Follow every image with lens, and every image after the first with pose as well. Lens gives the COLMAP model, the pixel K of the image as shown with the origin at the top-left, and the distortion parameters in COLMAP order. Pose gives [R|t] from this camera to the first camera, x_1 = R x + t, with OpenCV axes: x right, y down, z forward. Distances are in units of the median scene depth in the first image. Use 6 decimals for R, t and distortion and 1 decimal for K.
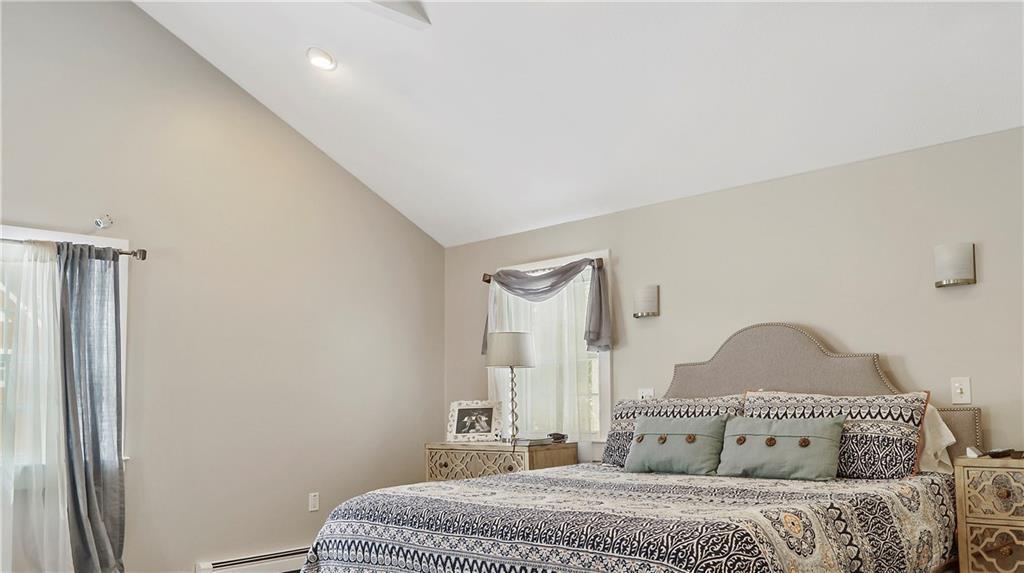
lens RADIAL K [[825.6, 0, 498.1], [0, 825.6, 285.8], [0, 0, 1]] dist [0.037421, -0.001233]
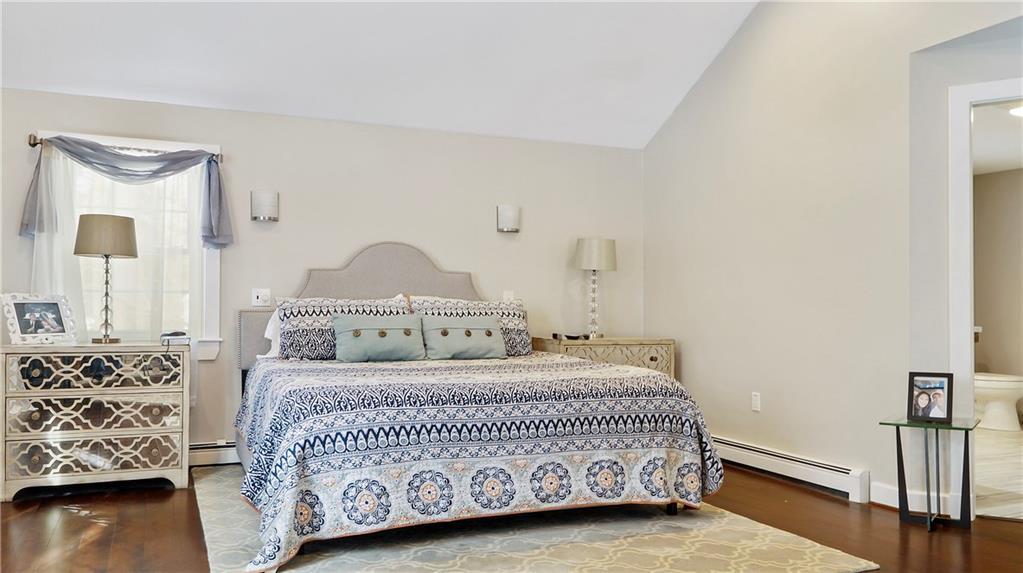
lens RADIAL K [[824.7, 0, 497.6], [0, 824.7, 285.8], [0, 0, 1]] dist [0.037421, -0.001233]
pose [[0.415718, 0.048975, 0.908174, -0.653223], [-0.144270, 0.989457, 0.012682, 0.064454], [-0.897978, -0.136294, 0.418401, 0.297306]]
